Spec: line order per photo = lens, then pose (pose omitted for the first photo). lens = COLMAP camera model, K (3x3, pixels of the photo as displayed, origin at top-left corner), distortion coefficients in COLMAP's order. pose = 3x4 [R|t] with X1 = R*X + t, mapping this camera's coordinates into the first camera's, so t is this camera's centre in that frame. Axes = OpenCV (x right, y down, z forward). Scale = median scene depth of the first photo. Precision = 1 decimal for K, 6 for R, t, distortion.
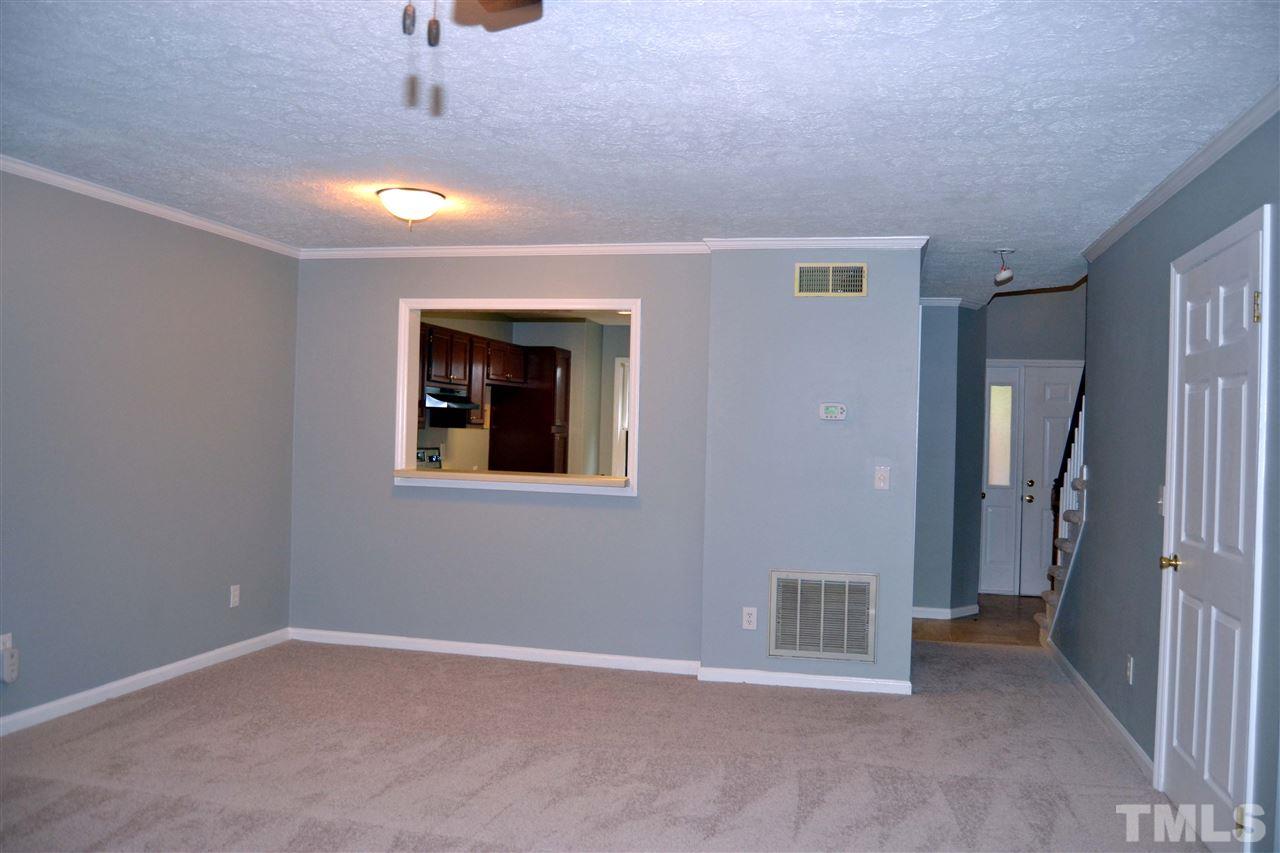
lens RADIAL K [[1037.5, 0, 653.5], [0, 1037.5, 418.7], [0, 0, 1]] dist [-0.089009, 0.039509]
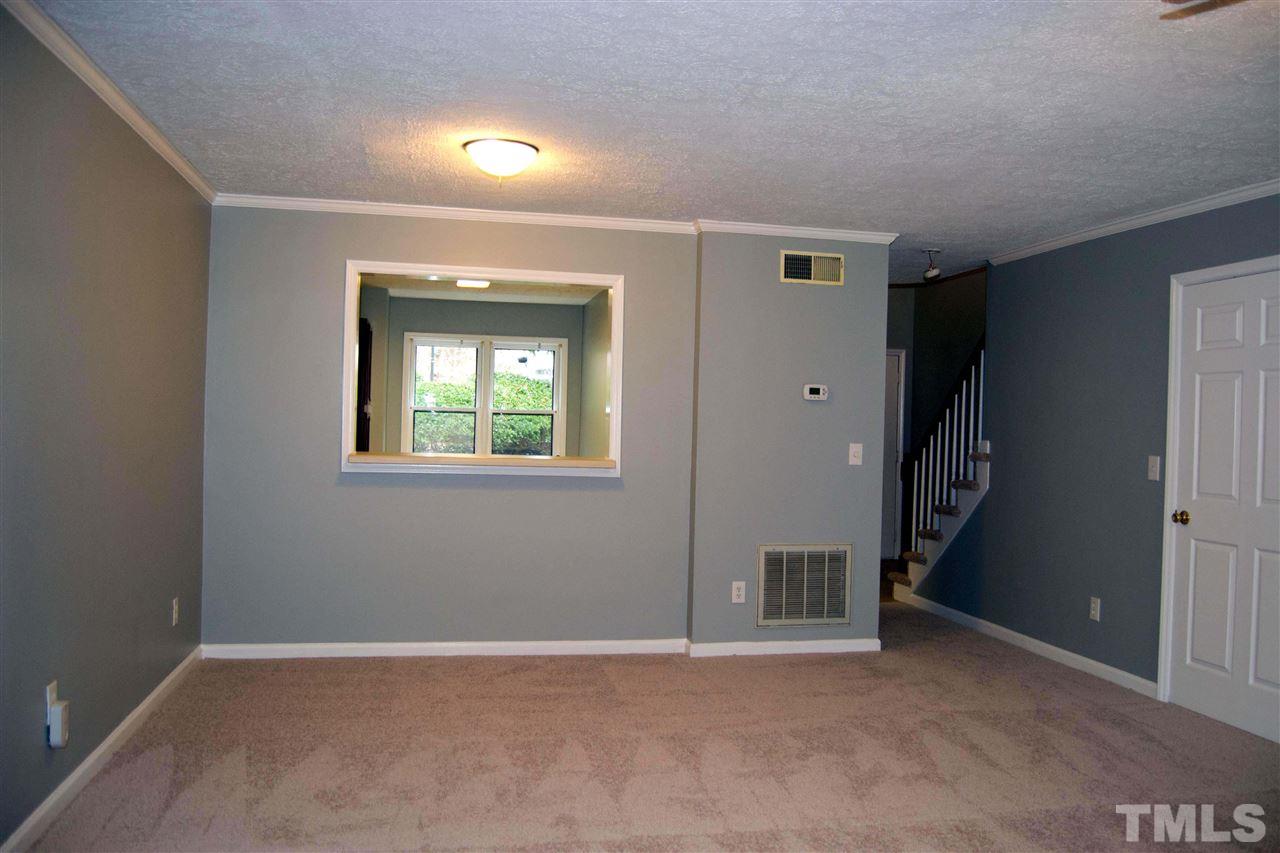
lens RADIAL K [[1037.5, 0, 651.5], [0, 1037.5, 425.6], [0, 0, 1]] dist [-0.089009, 0.039509]
pose [[0.906587, -0.005305, 0.421986, -0.436531], [-0.006134, 0.999650, 0.025745, 0.000603], [-0.421974, -0.025929, 0.906237, 0.108293]]
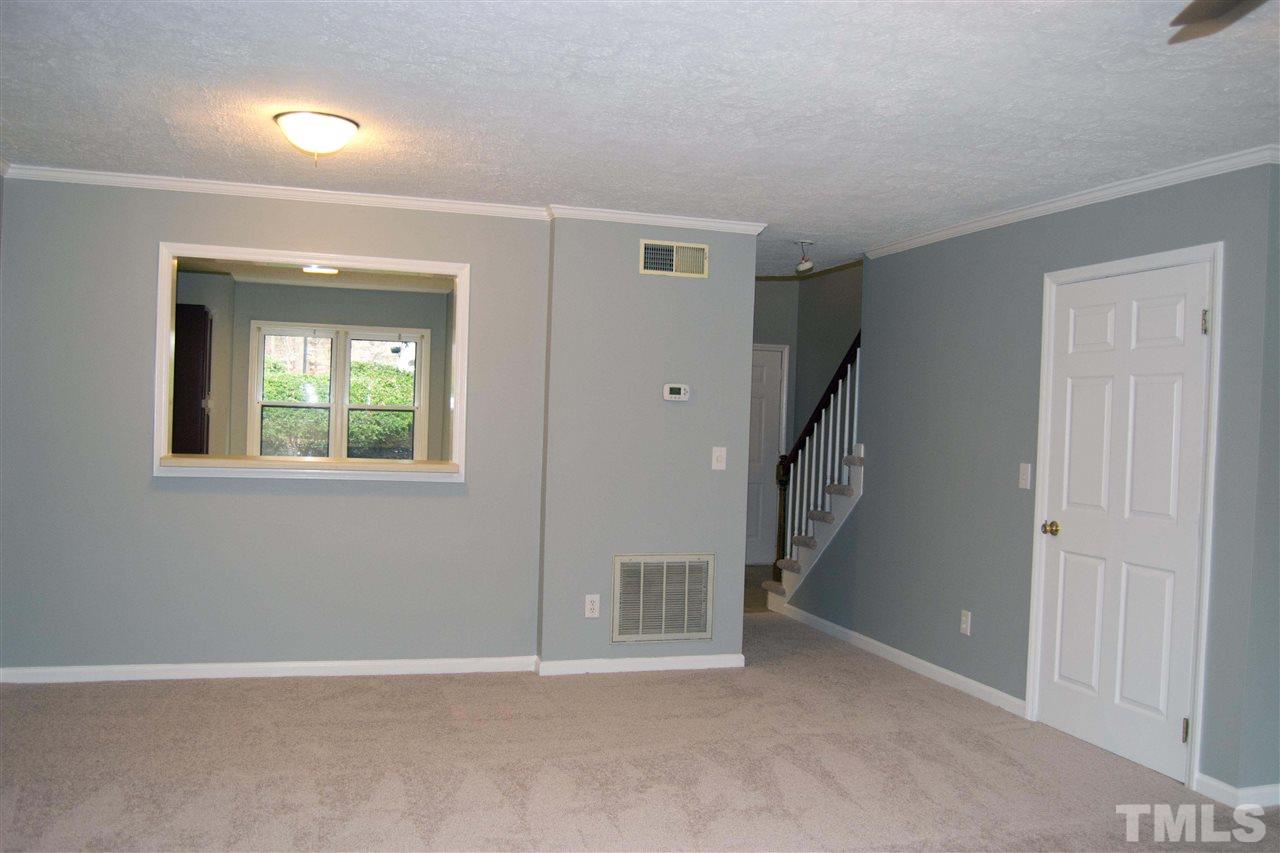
lens RADIAL K [[1084.8, 0, 638.5], [0, 1084.8, 435.9], [0, 0, 1]] dist [-0.085022, 0.037717]
pose [[0.867867, -0.006728, 0.496752, -0.383330], [-0.015329, 0.999070, 0.040311, -0.006837], [-0.496561, -0.042600, 0.866956, 0.114577]]
